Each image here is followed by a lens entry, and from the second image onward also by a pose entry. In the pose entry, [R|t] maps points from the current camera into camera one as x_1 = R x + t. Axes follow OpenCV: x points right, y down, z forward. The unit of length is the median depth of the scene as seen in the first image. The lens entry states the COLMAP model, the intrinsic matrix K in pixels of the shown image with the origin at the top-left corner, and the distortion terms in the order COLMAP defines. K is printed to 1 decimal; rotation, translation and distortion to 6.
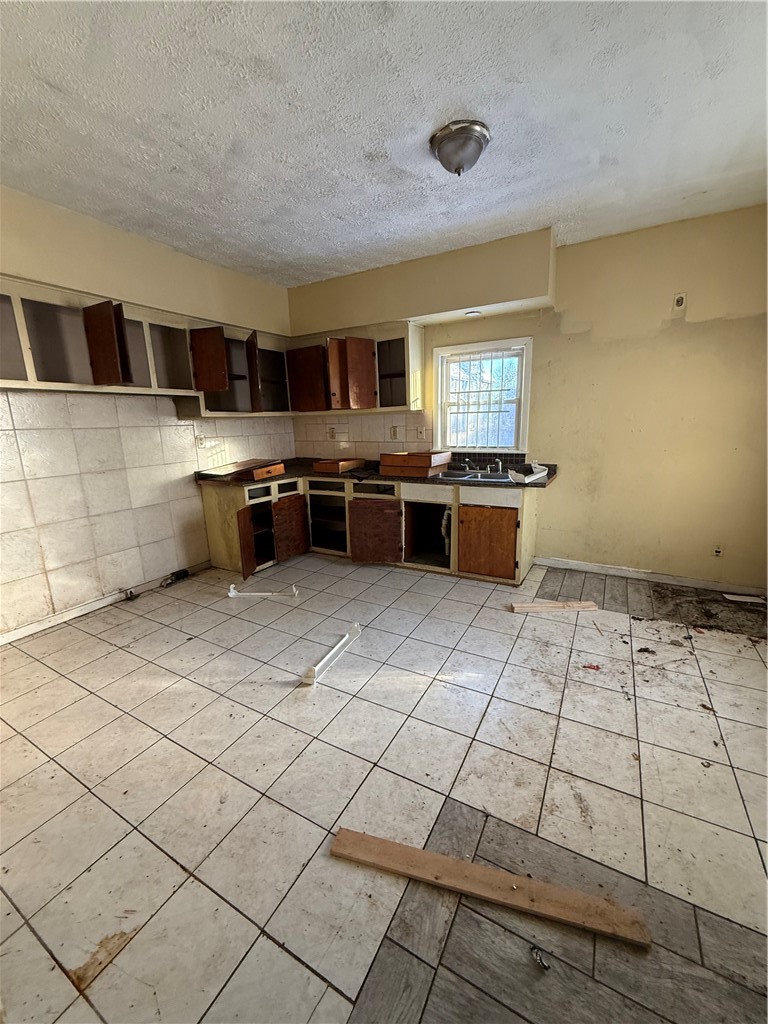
lens RADIAL K [[409.4, 0, 383.2], [0, 409.4, 509.4], [0, 0, 1]] dist [0.002107, -0.000436]
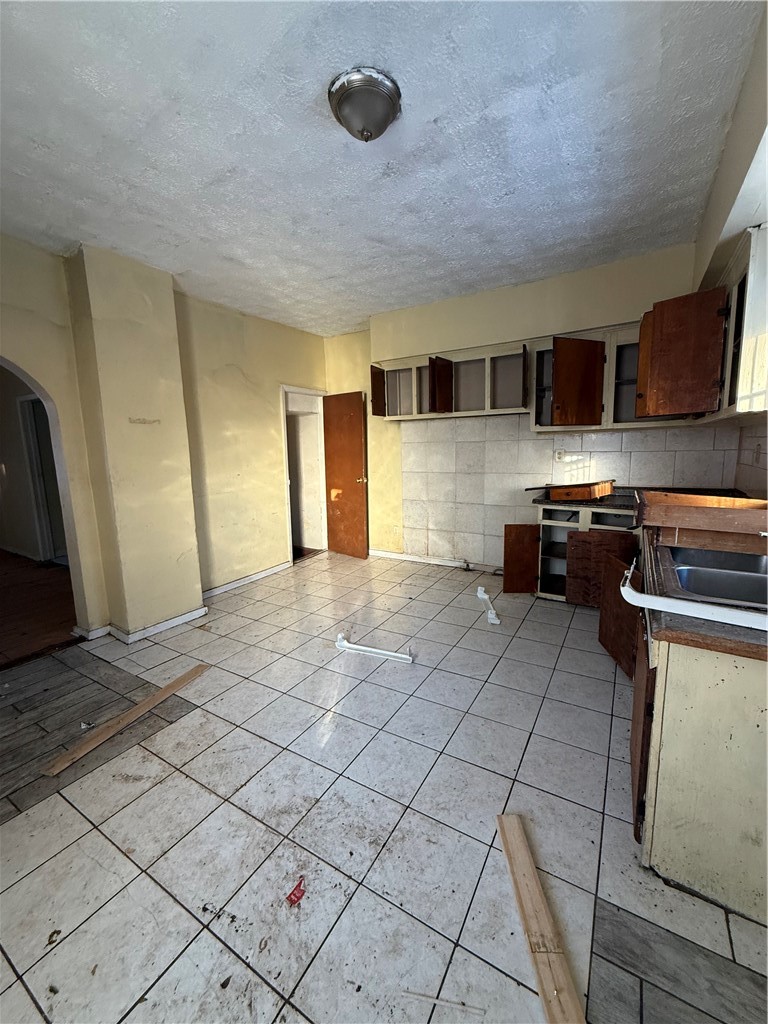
lens RADIAL K [[409.4, 0, 385.7], [0, 409.4, 509.6], [0, 0, 1]] dist [0.002107, -0.000436]
pose [[-0.035364, 0.177800, -0.983431, 0.844373], [-0.190194, 0.964864, 0.181283, -0.204827], [0.981109, 0.193454, -0.000305, 0.899548]]
